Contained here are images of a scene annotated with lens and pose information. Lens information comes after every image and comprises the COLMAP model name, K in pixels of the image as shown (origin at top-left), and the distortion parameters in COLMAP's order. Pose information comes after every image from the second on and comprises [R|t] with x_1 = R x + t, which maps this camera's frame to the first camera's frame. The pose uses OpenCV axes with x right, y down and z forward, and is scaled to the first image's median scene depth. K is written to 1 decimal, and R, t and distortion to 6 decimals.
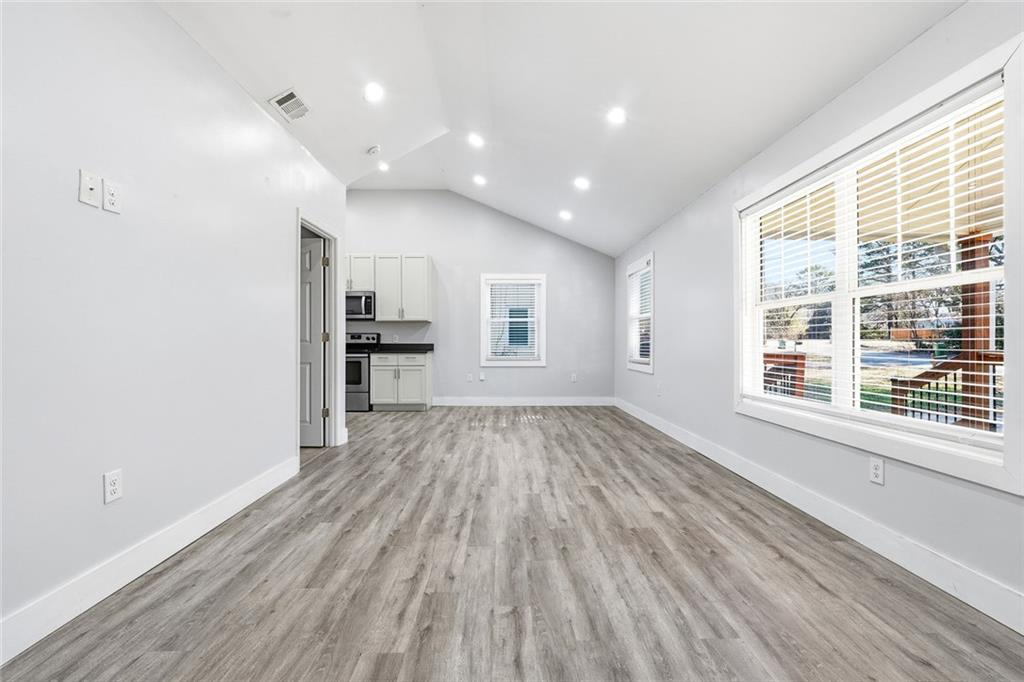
lens RADIAL K [[432.5, 0, 507.8], [0, 432.5, 336.9], [0, 0, 1]] dist [-0.020065, 0.008207]
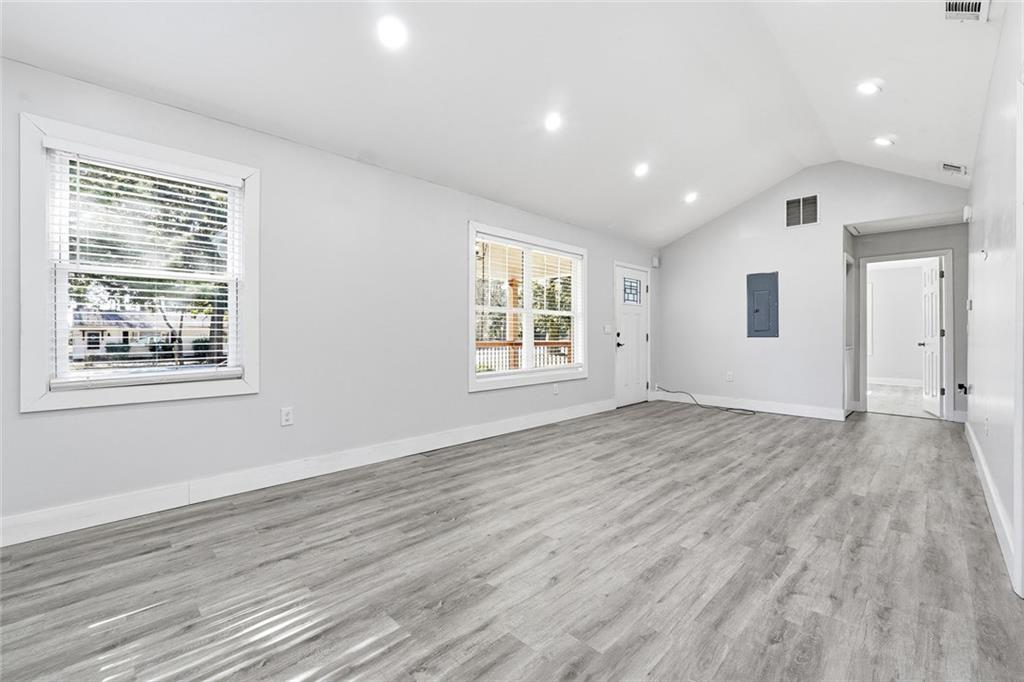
lens RADIAL K [[432.5, 0, 507.8], [0, 432.5, 336.9], [0, 0, 1]] dist [-0.020065, 0.008207]
pose [[-0.695481, -0.007557, 0.718505, -0.493171], [-0.013744, 0.999902, -0.002786, 0.022103], [-0.718413, -0.011813, -0.695517, 2.068442]]
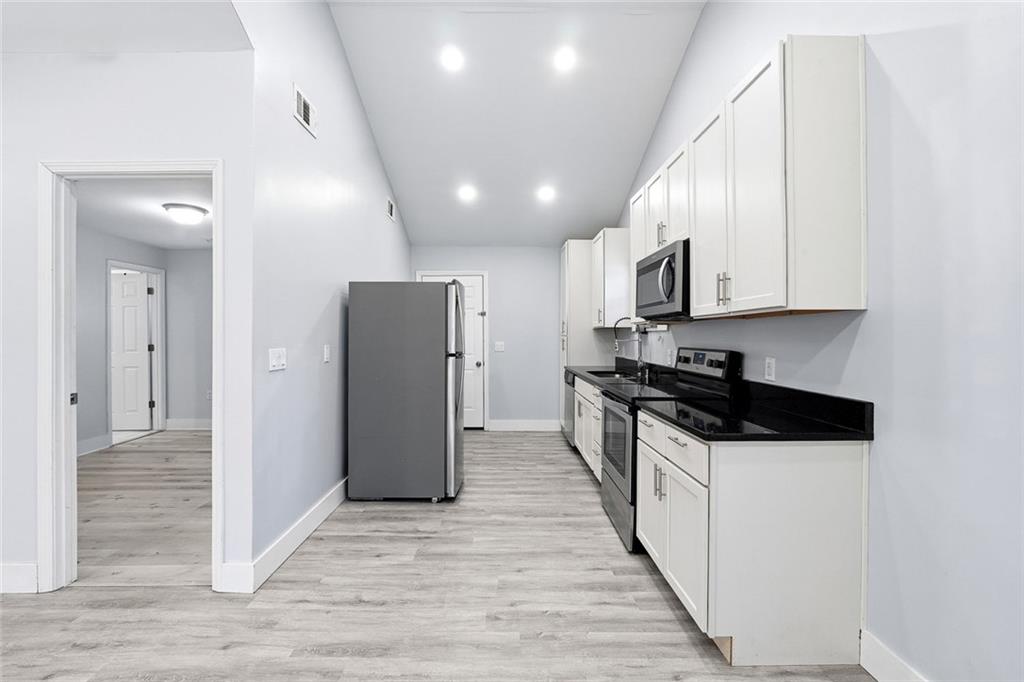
lens RADIAL K [[432.5, 0, 507.8], [0, 432.5, 336.9], [0, 0, 1]] dist [-0.020065, 0.008207]
pose [[-0.009740, 0.000382, -0.999952, 0.135402], [0.008133, 0.999967, 0.000302, -0.050301], [0.999919, -0.008129, -0.009743, 1.926505]]
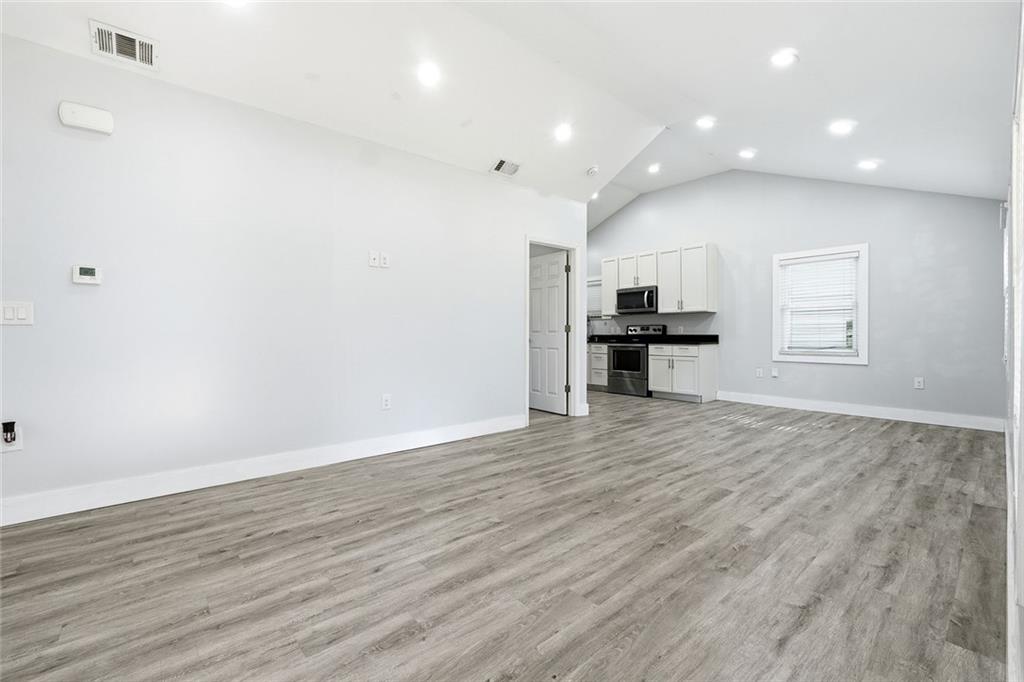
lens RADIAL K [[432.5, 0, 507.8], [0, 432.5, 336.9], [0, 0, 1]] dist [-0.020065, 0.008207]
pose [[0.641449, 0.004331, -0.767154, 0.619003], [0.008437, 0.999884, 0.012700, 0.009612], [0.767120, -0.014619, 0.641338, 0.075957]]
